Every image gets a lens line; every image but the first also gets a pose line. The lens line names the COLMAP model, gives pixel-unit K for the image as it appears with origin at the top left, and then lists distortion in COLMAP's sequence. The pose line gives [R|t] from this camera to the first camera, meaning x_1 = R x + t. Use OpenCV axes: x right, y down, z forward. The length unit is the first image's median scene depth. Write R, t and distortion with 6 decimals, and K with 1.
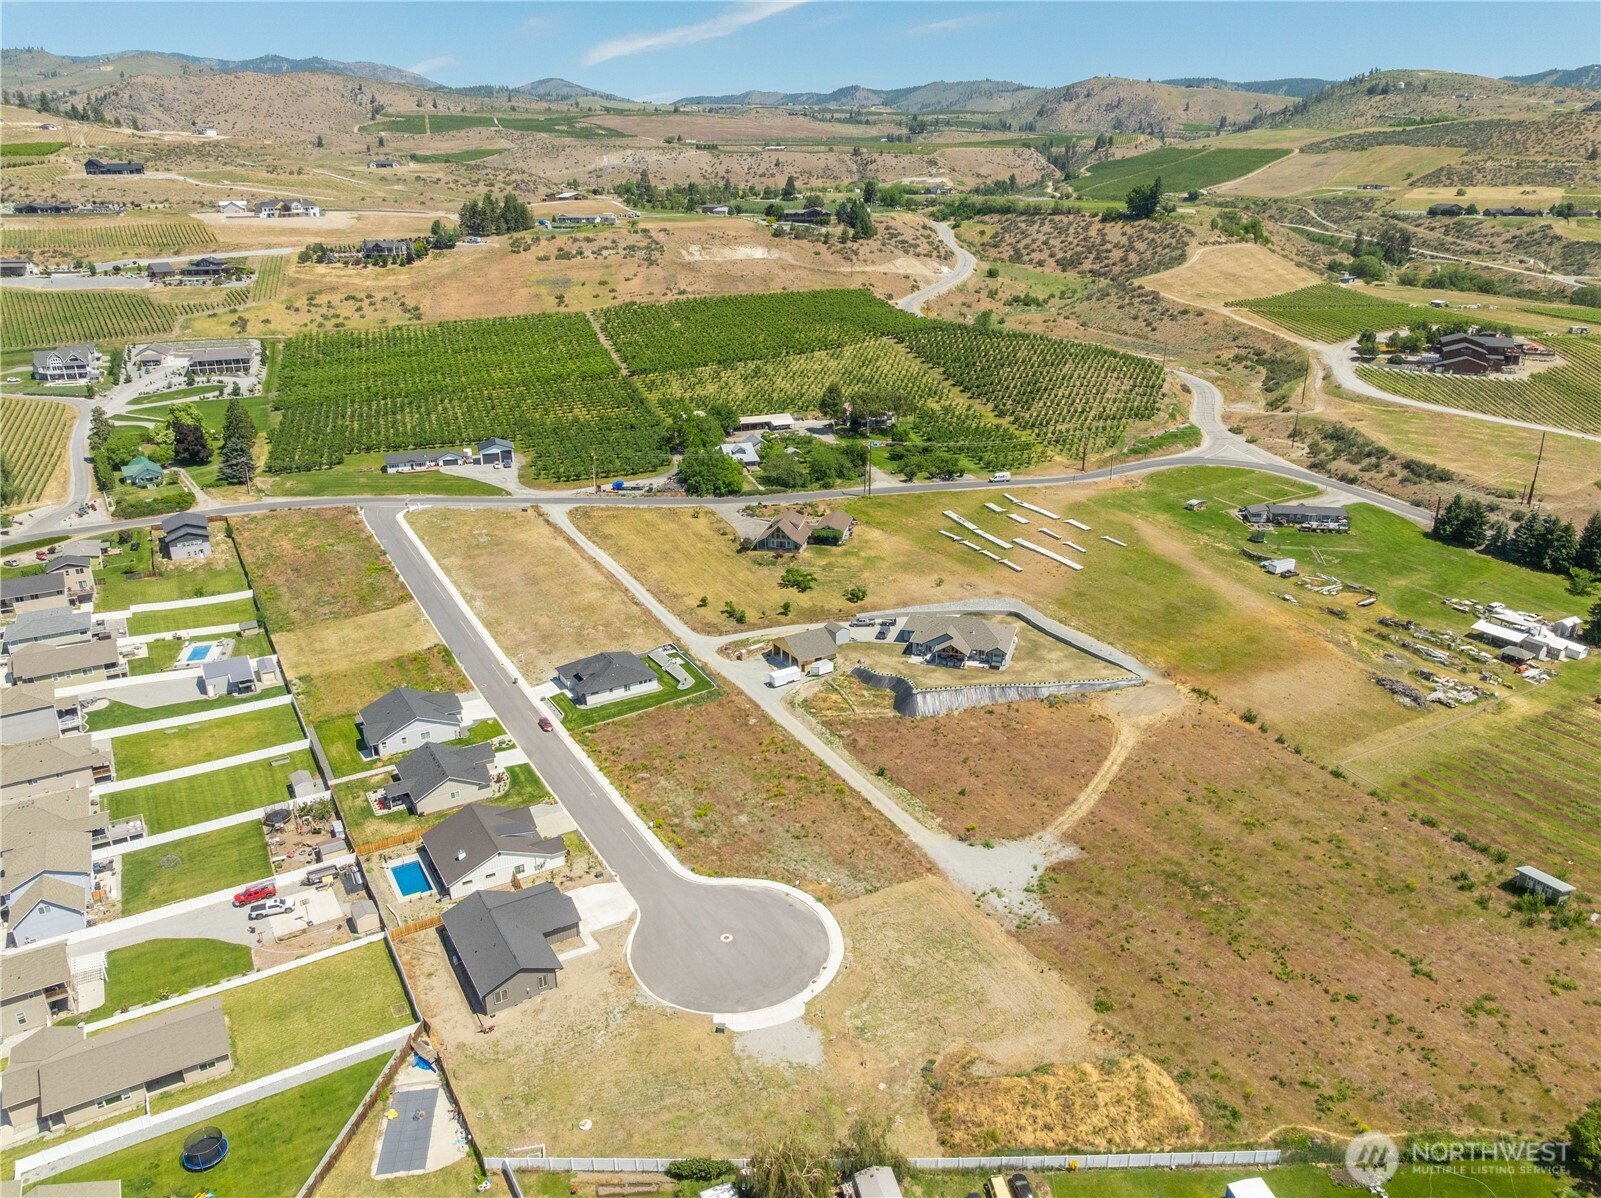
lens RADIAL K [[1128.5, 0, 802.9], [0, 1128.5, 601.9], [0, 0, 1]] dist [-0.045335, 0.012363]
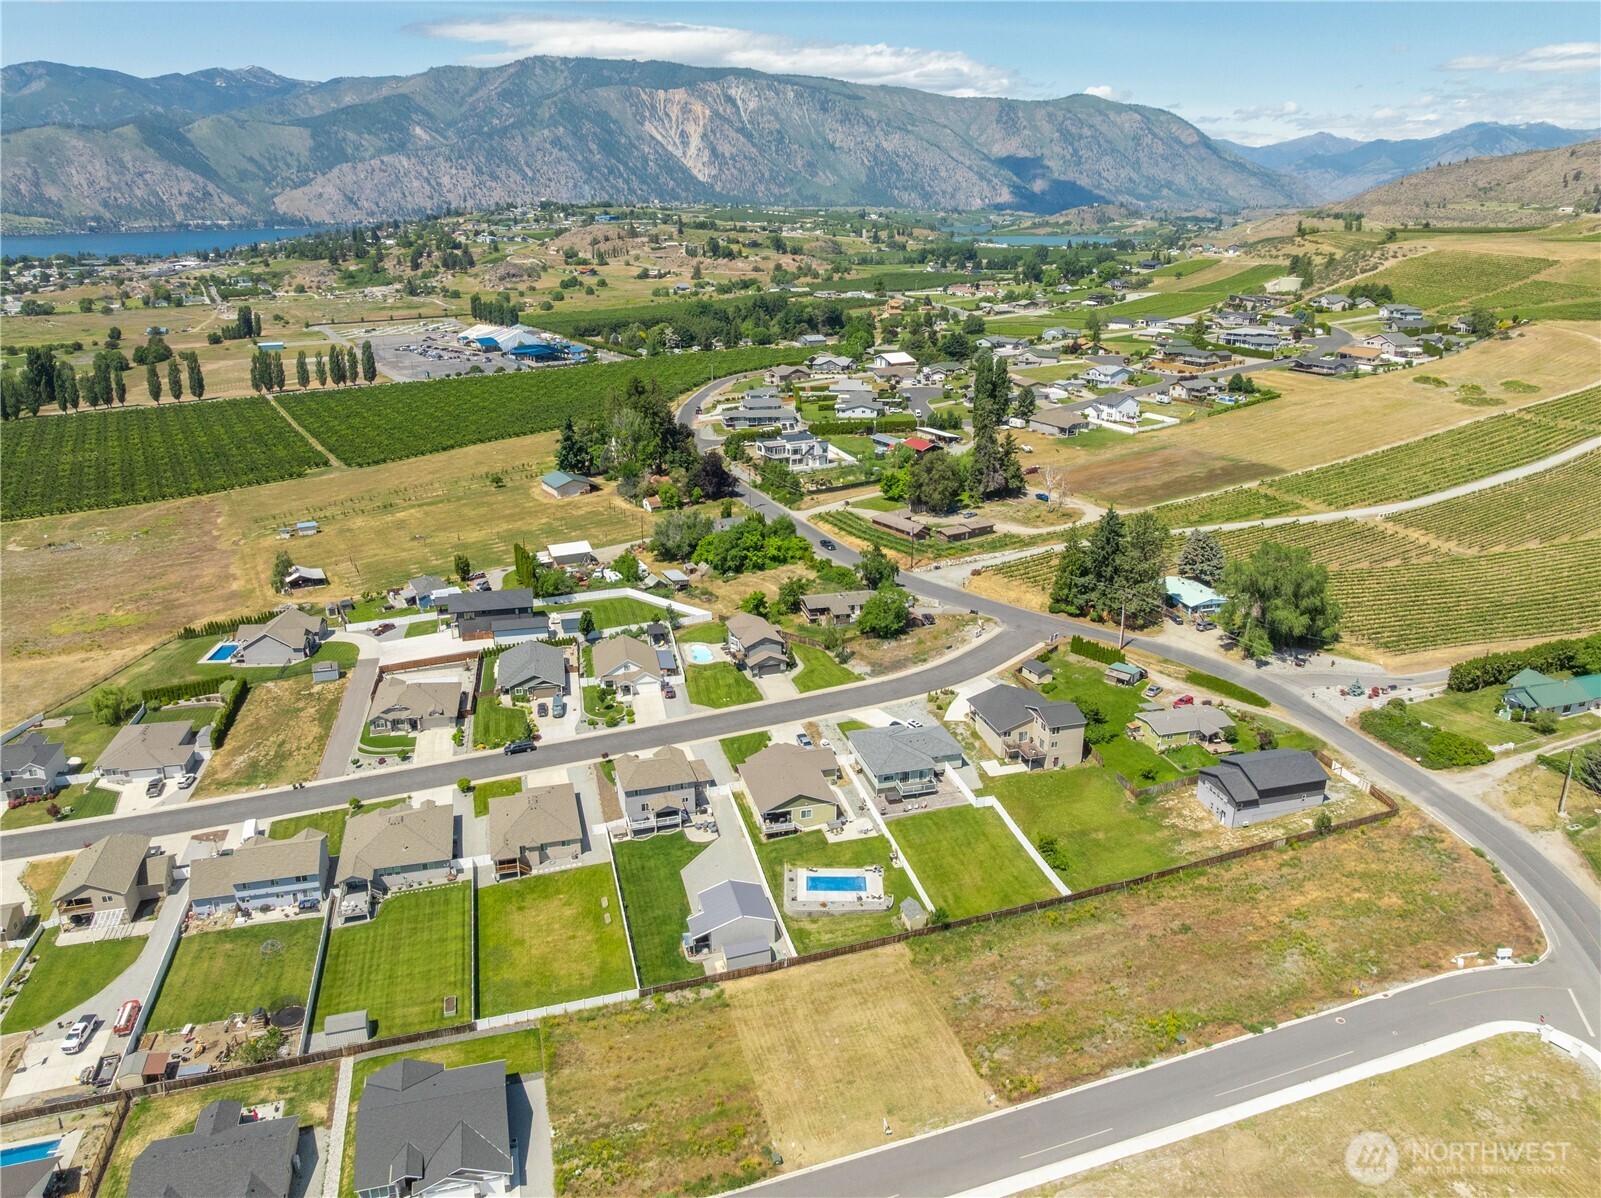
lens RADIAL K [[1128.5, 0, 802.9], [0, 1128.5, 601.9], [0, 0, 1]] dist [-0.045335, 0.012363]
pose [[-0.274713, 0.326167, -0.904515, 0.016709], [-0.335926, 0.848873, 0.408127, -0.255756], [0.900937, 0.415968, -0.123629, 0.687436]]
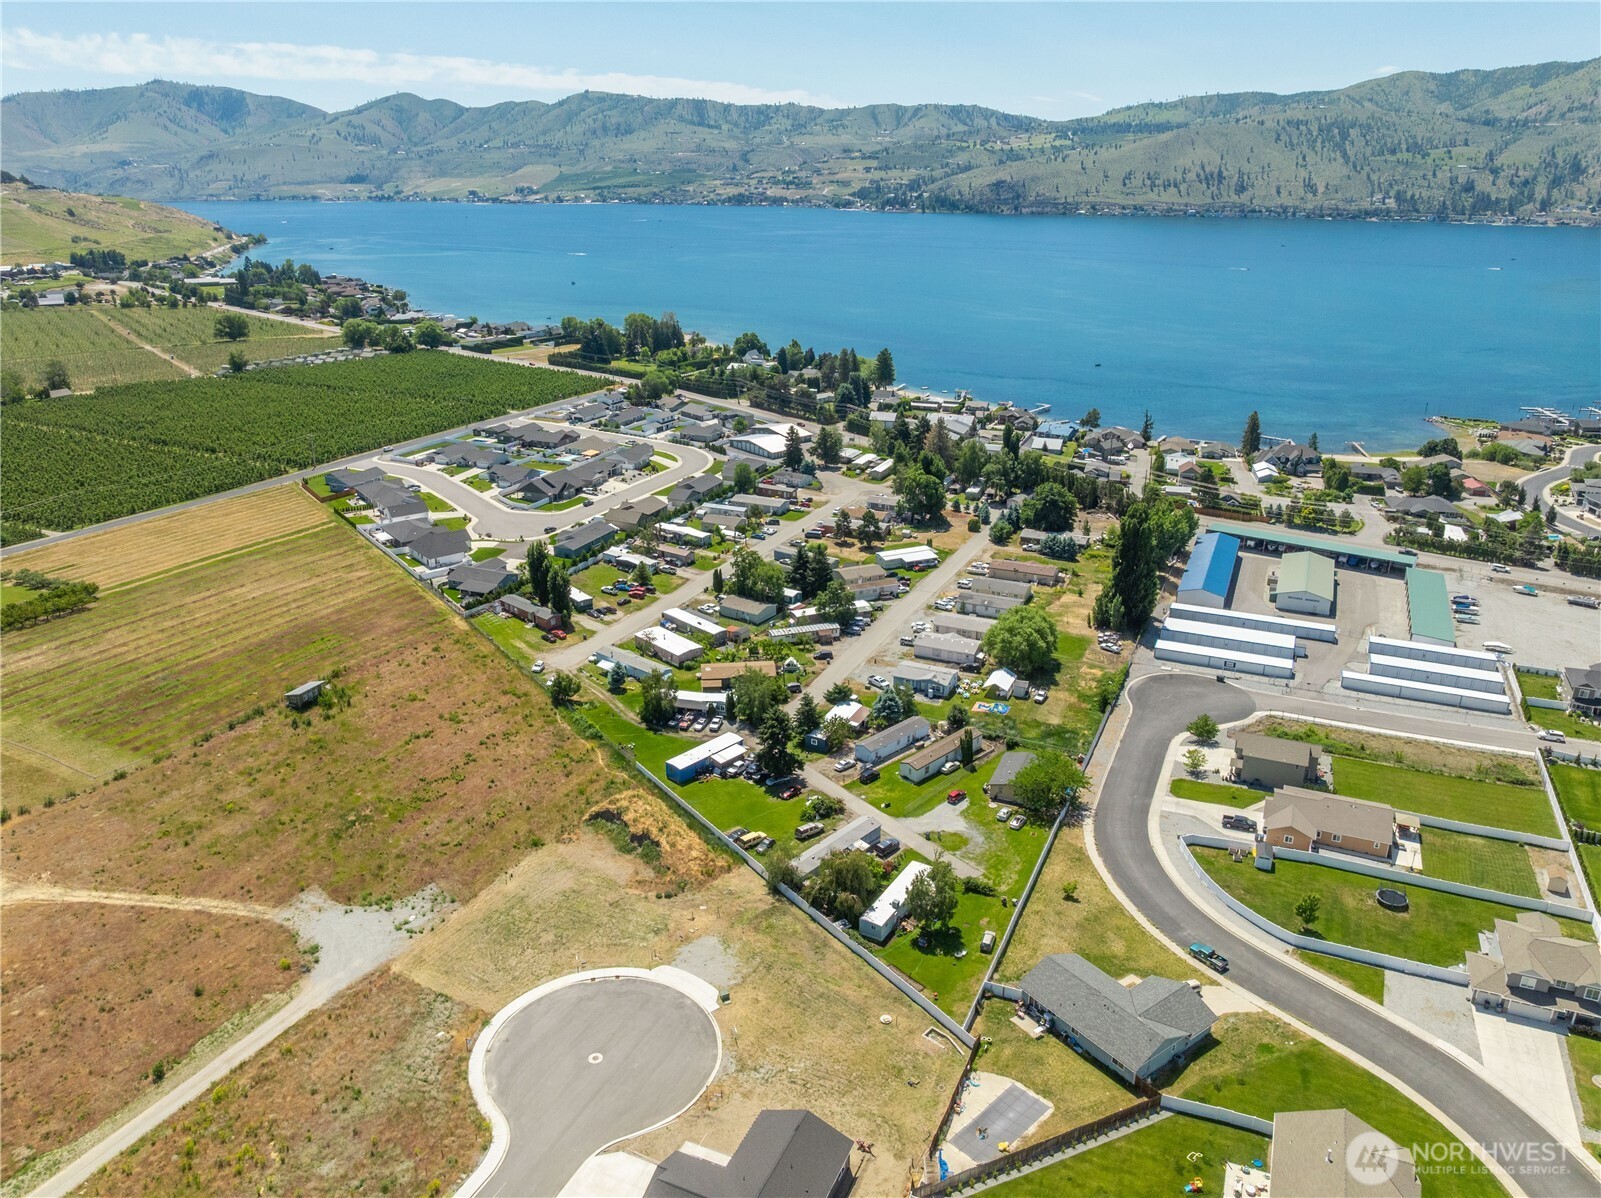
lens RADIAL K [[1128.5, 0, 802.9], [0, 1128.5, 601.9], [0, 0, 1]] dist [-0.045335, 0.012363]
pose [[-0.570268, -0.288972, 0.768954, -0.324592], [0.290604, 0.804582, 0.517877, -0.170762], [-0.768338, 0.518790, -0.374851, 0.464653]]
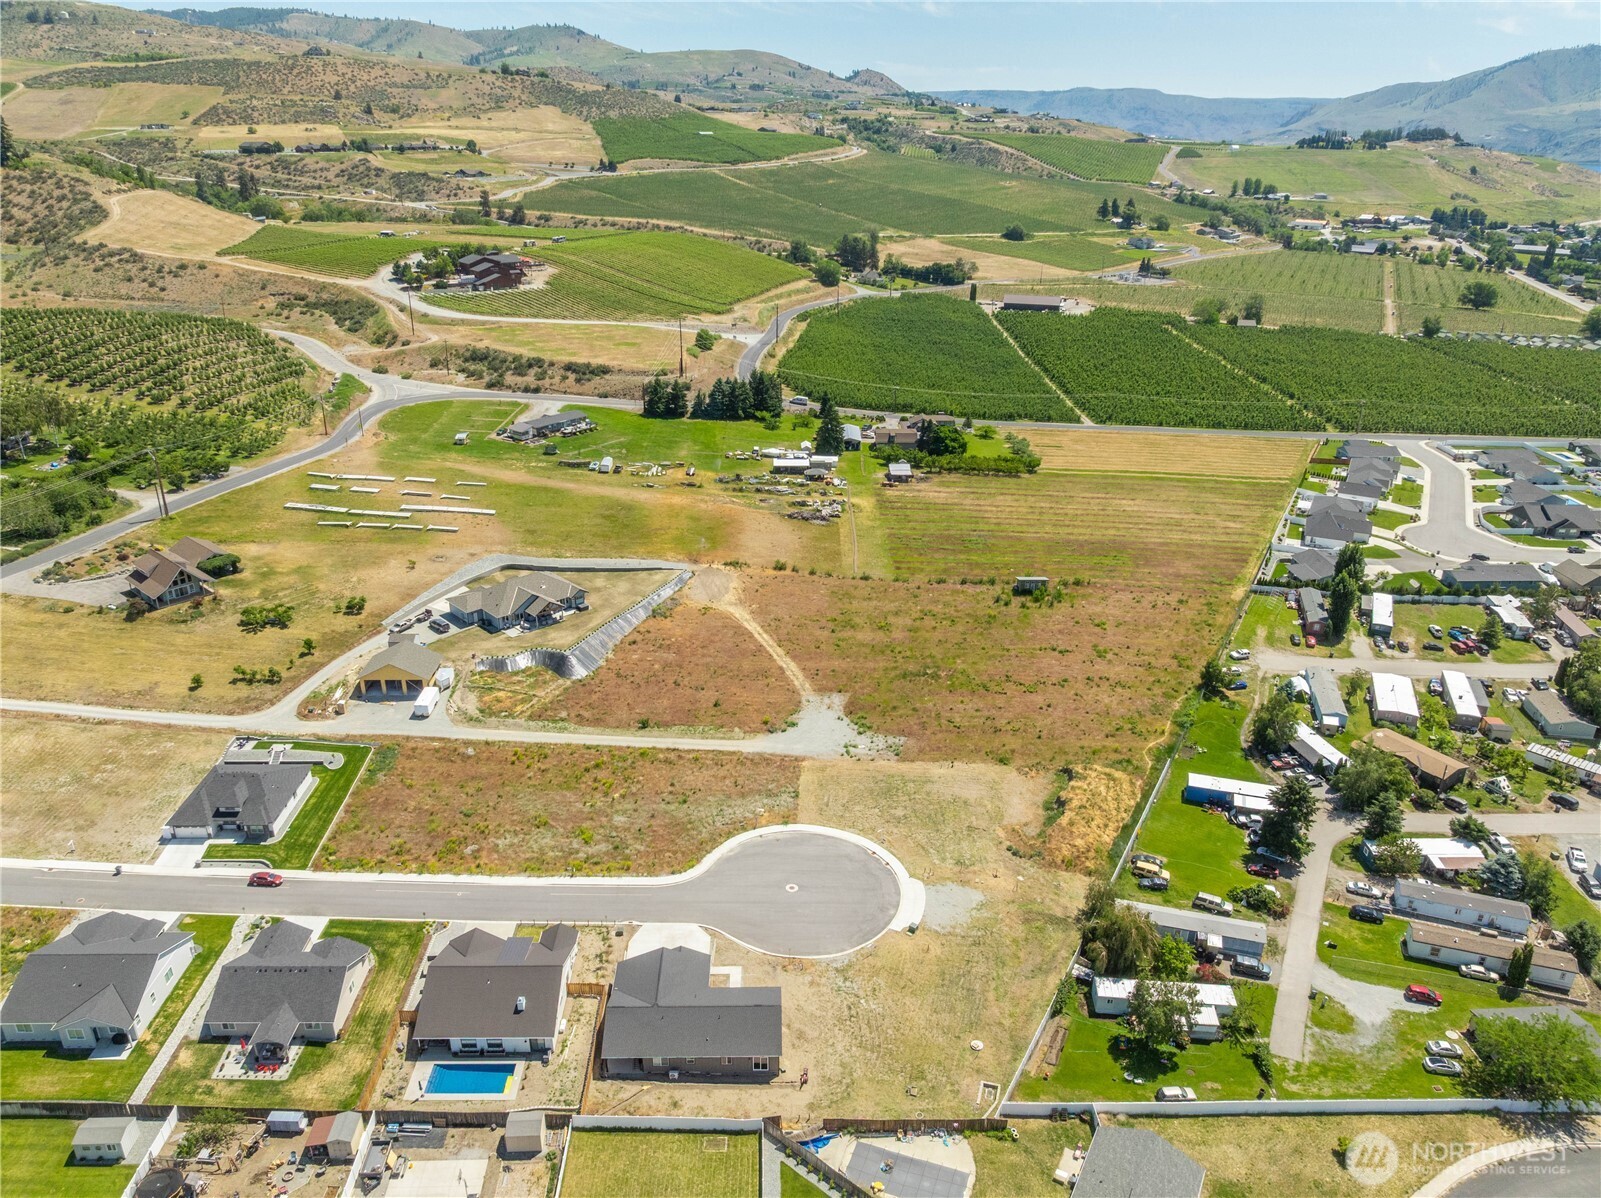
lens RADIAL K [[1128.5, 0, 802.9], [0, 1128.5, 601.9], [0, 0, 1]] dist [-0.045335, 0.012363]
pose [[0.494240, -0.332337, 0.803293, -0.356546], [0.293709, 0.933541, 0.205514, -0.064164], [-0.818207, 0.134361, 0.559003, 0.182228]]
